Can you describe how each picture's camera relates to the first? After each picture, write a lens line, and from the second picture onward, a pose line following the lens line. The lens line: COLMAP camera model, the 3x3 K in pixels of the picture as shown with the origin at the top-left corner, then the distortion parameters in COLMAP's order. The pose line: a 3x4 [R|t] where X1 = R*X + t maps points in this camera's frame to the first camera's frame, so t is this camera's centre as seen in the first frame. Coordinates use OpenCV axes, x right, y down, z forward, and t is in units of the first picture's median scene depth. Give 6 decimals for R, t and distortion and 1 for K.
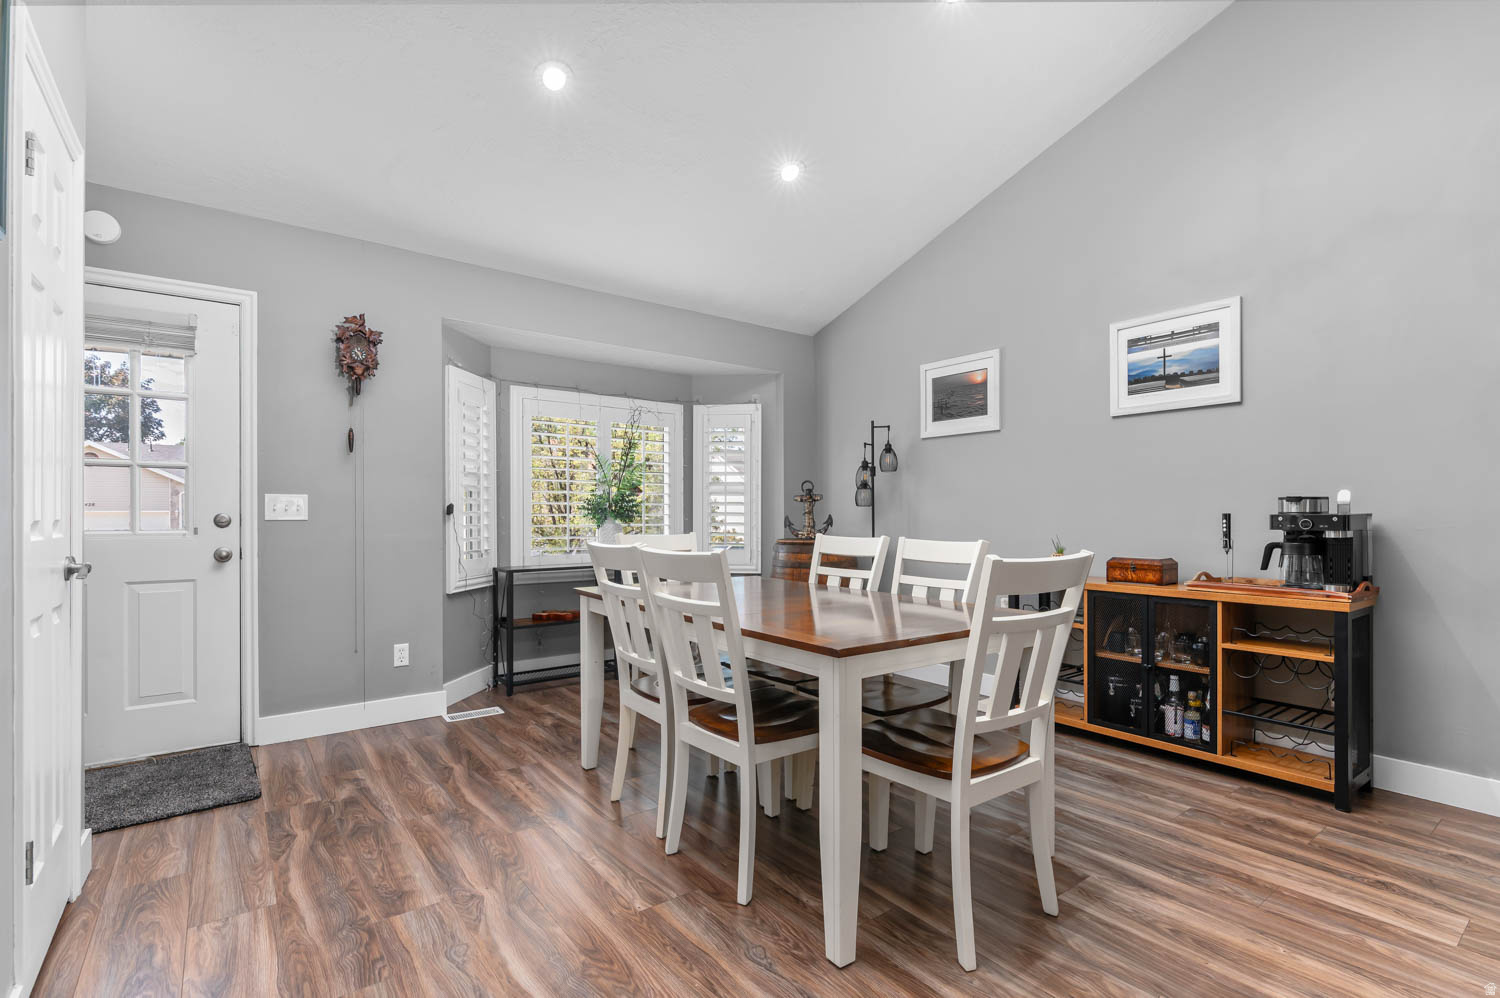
lens RADIAL K [[705.4, 0, 755.7], [0, 705.4, 515.1], [0, 0, 1]] dist [0.001511, 0.000366]
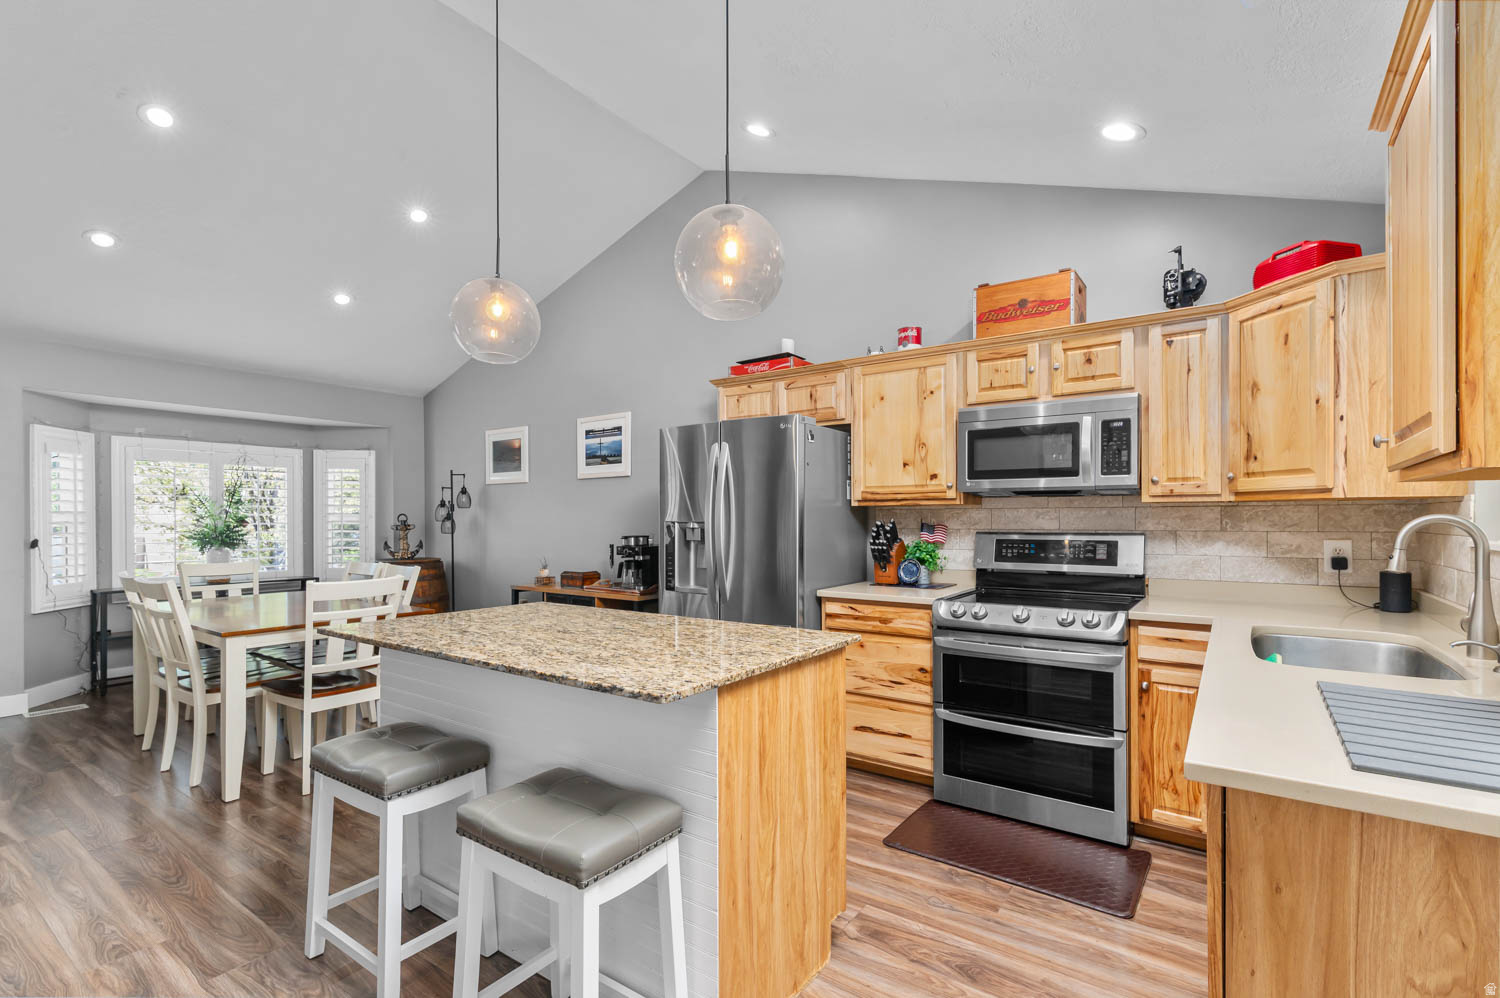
lens RADIAL K [[685.1, 0, 758.2], [0, 685.1, 513.6], [0, 0, 1]] dist [0.005862, -0.000243]
pose [[0.951003, -0.001563, 0.309178, 0.410598], [0.004060, 0.999964, -0.007432, -0.050075], [-0.309155, 0.008323, 0.950975, -0.544146]]
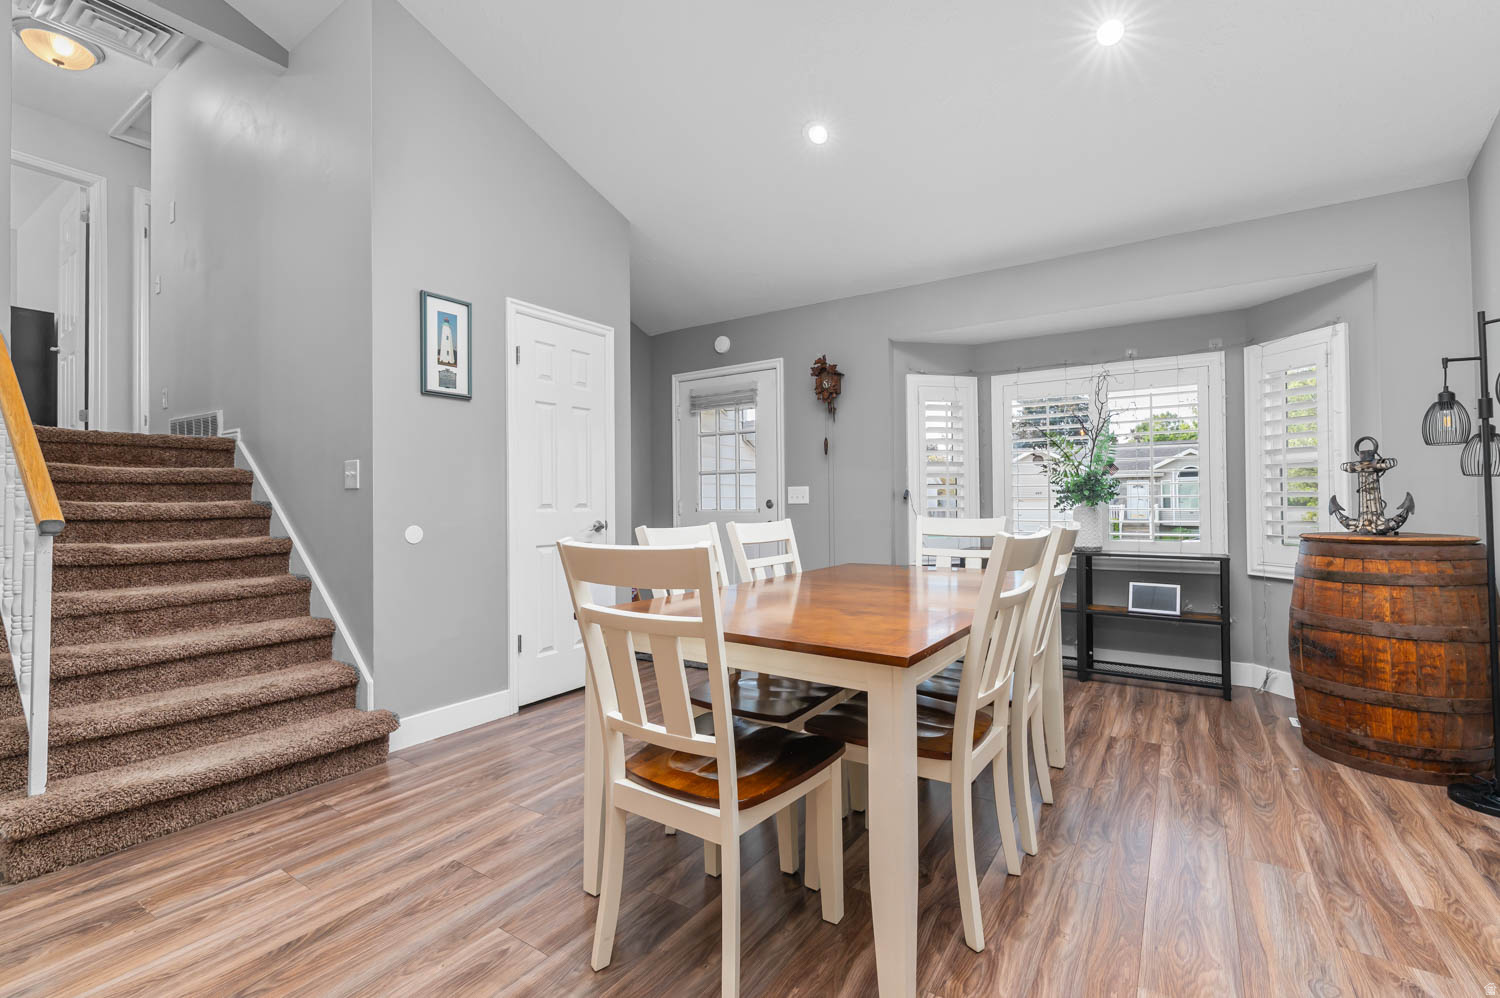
lens RADIAL K [[649.0, 0, 761.3], [0, 649.0, 494.3], [0, 0, 1]] dist [0.000659, -0.000299]
pose [[0.339711, -0.015631, -0.940400, 0.564167], [0.010867, 0.999860, -0.012693, 0.002161], [0.940467, -0.005908, 0.339833, 0.430569]]
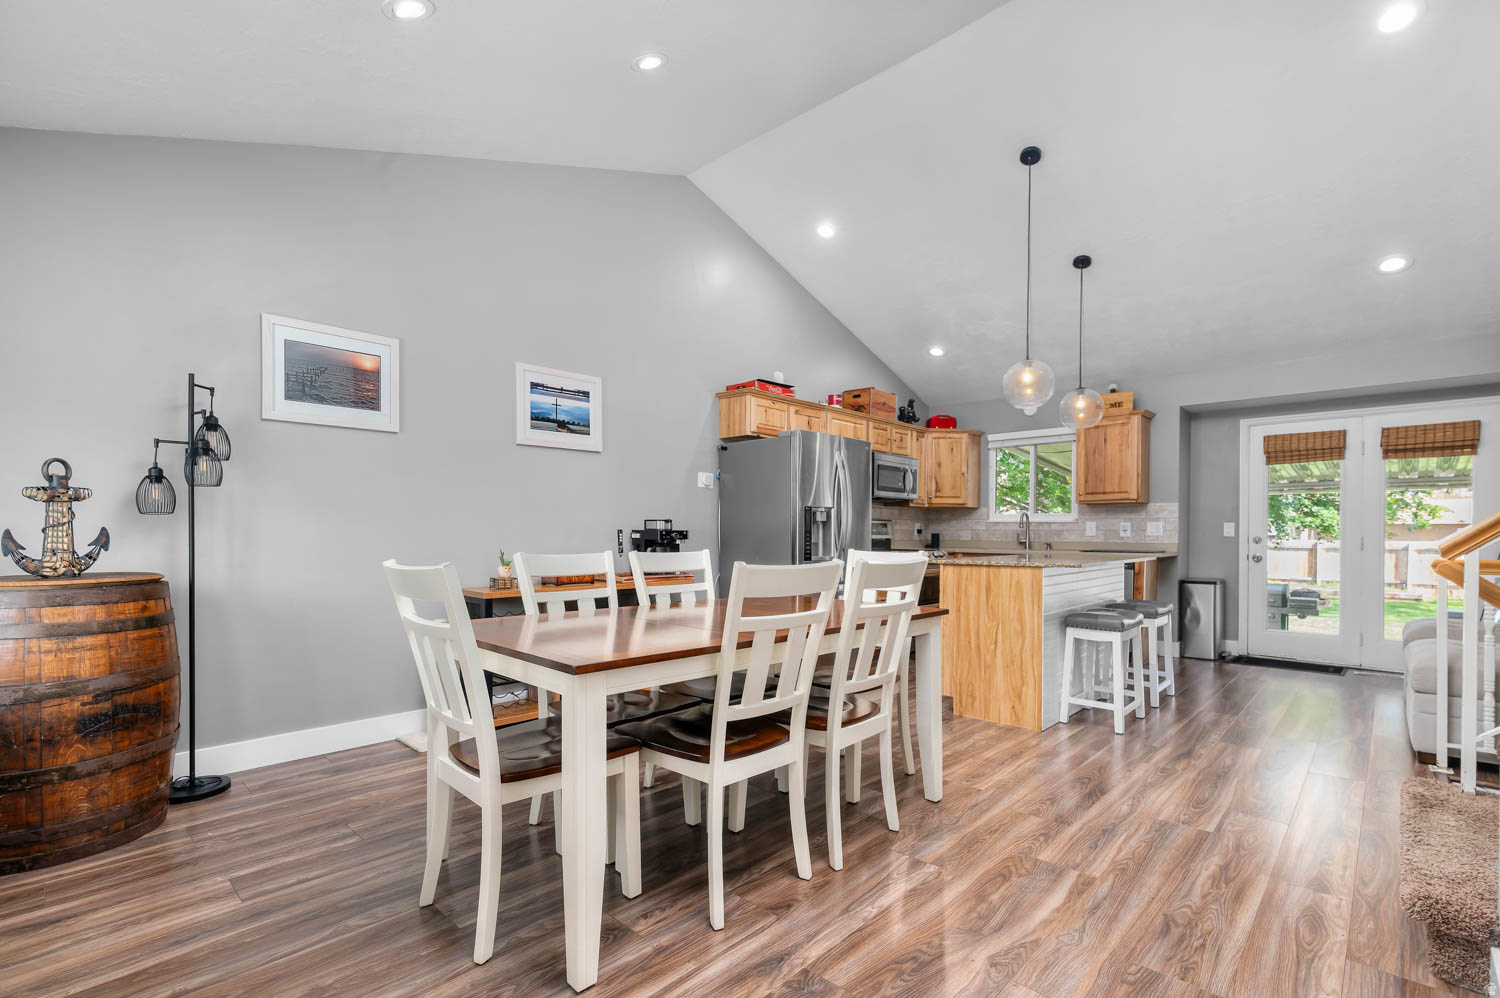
lens RADIAL K [[685.1, 0, 761.5], [0, 685.1, 537.0], [0, 0, 1]] dist [0.005862, -0.000243]
pose [[-0.180631, -0.011318, 0.983486, -0.662223], [-0.004451, 0.999933, 0.010690, -0.001476], [-0.983541, -0.002447, -0.180669, 0.804614]]
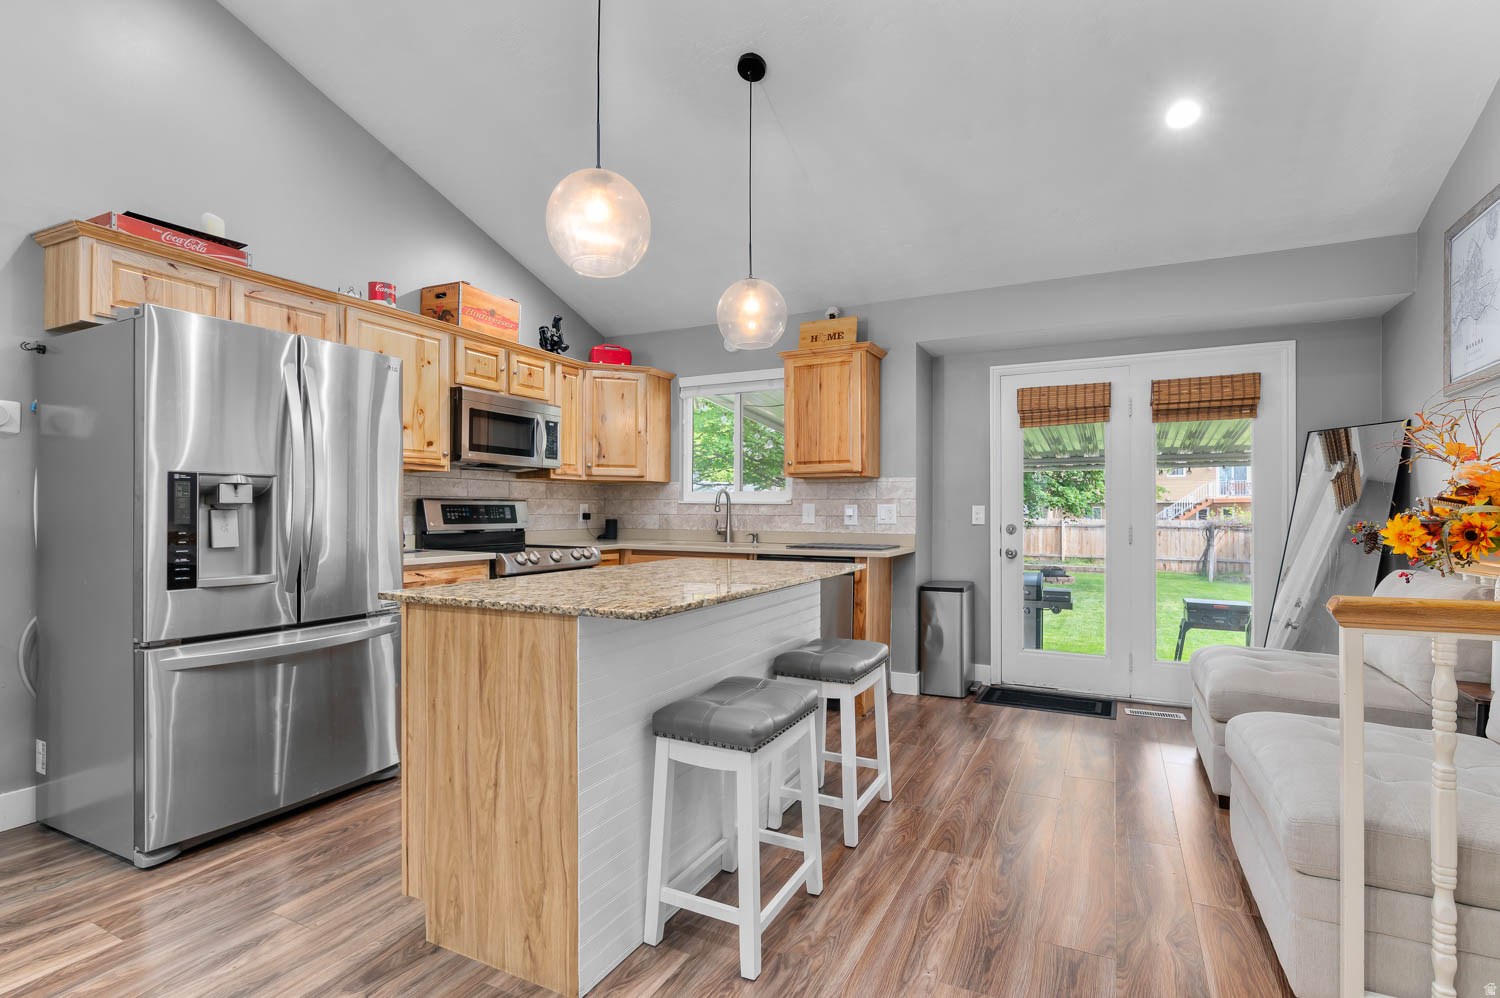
lens RADIAL K [[705.4, 0, 758.5], [0, 705.4, 503.5], [0, 0, 1]] dist [0.001511, 0.000366]
pose [[-0.444074, 0.003160, 0.895984, -0.183905], [-0.004808, 0.999971, -0.005910, -0.017506], [-0.895977, -0.006933, -0.444046, 0.300119]]
